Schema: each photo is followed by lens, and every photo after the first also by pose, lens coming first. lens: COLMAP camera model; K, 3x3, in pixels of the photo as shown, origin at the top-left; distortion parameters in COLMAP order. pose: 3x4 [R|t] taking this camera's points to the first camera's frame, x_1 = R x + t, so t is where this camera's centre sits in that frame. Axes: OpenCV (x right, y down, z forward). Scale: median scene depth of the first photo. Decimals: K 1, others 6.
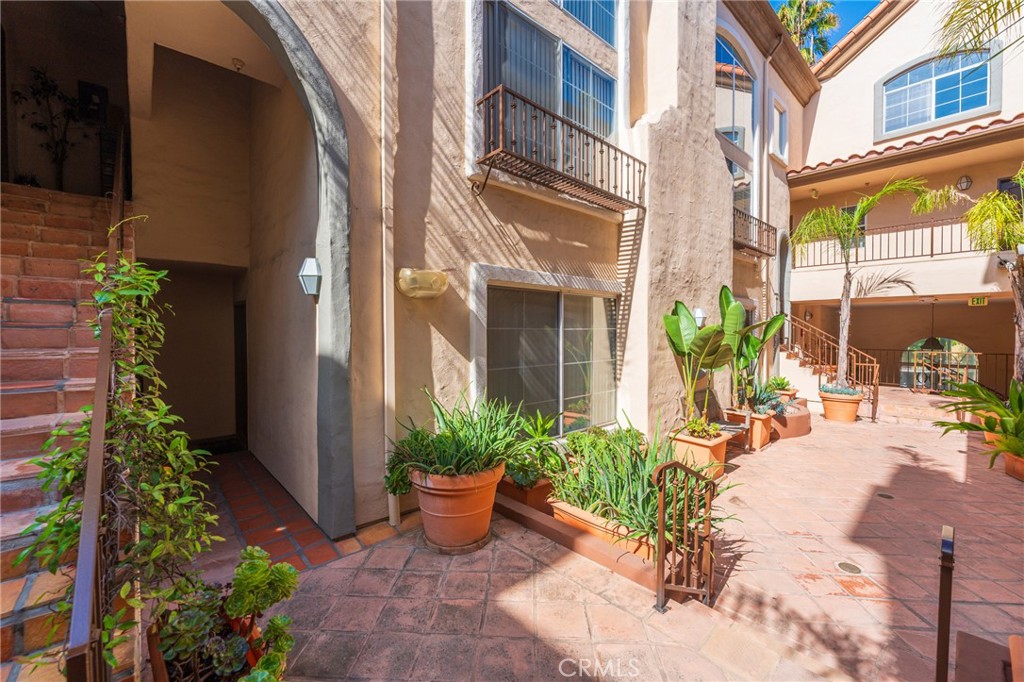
lens RADIAL K [[411.7, 0, 510.3], [0, 411.7, 337.2], [0, 0, 1]] dist [-0.001789, -0.000456]
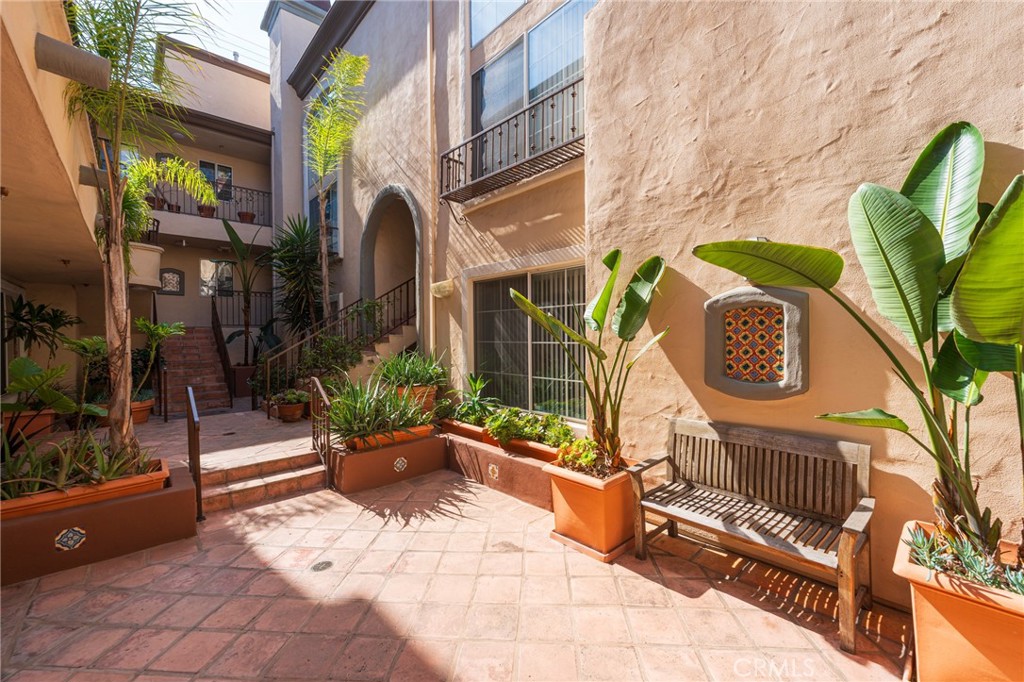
lens RADIAL K [[411.7, 0, 510.3], [0, 411.7, 337.2], [0, 0, 1]] dist [-0.001789, -0.000456]
pose [[0.010025, 0.002397, -0.999947, 1.265395], [-0.012130, 0.999924, 0.002276, 0.055088], [0.999876, 0.012107, 0.010053, 1.031672]]
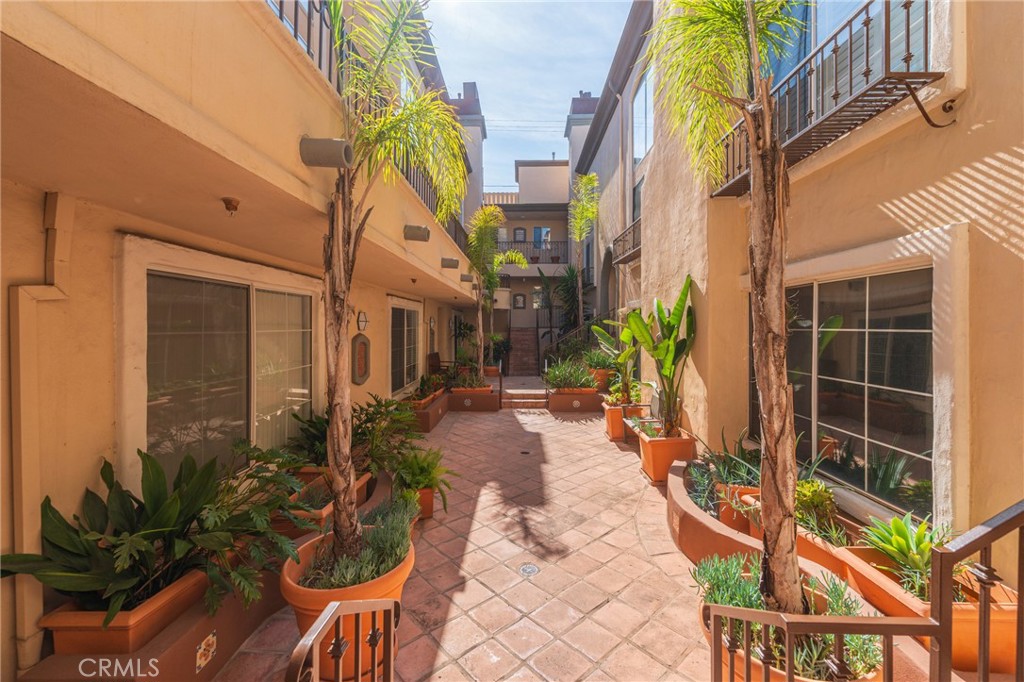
lens RADIAL K [[411.7, 0, 510.3], [0, 411.7, 337.2], [0, 0, 1]] dist [-0.001789, -0.000456]
pose [[-0.685501, 0.021745, -0.727747, 2.025827], [-0.008644, 0.999240, 0.037998, -0.049213], [0.728021, 0.032338, -0.684792, 1.971742]]
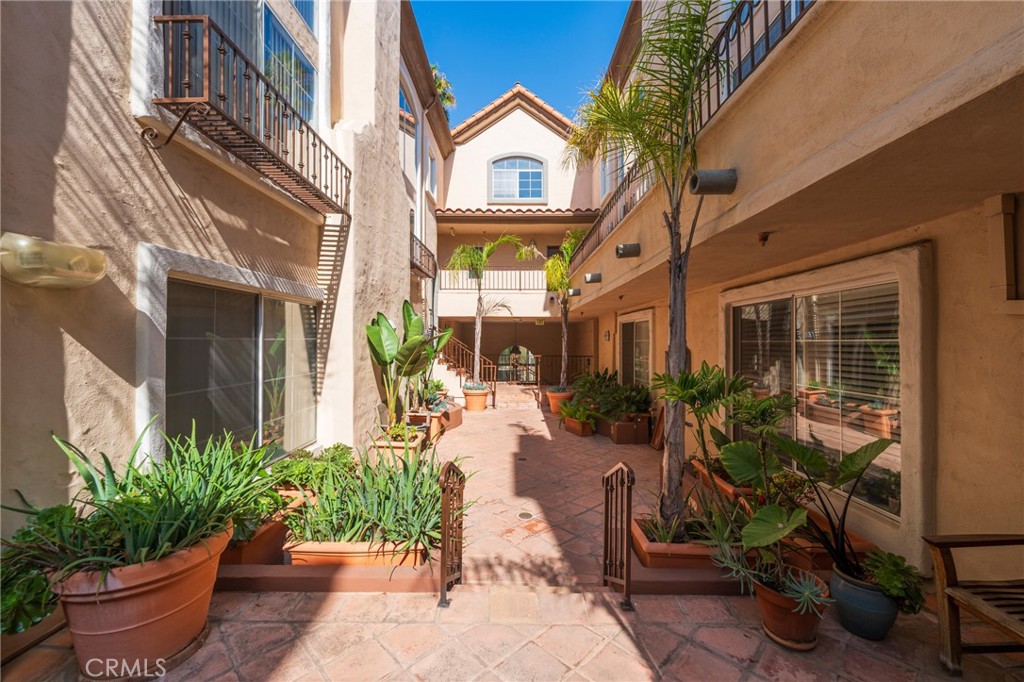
lens RADIAL K [[411.7, 0, 510.3], [0, 411.7, 337.2], [0, 0, 1]] dist [-0.001789, -0.000456]
pose [[0.673577, 0.008697, 0.739066, -0.163956], [0.008423, 0.999776, -0.019442, -0.003261], [-0.739069, 0.019321, 0.673352, 0.077375]]
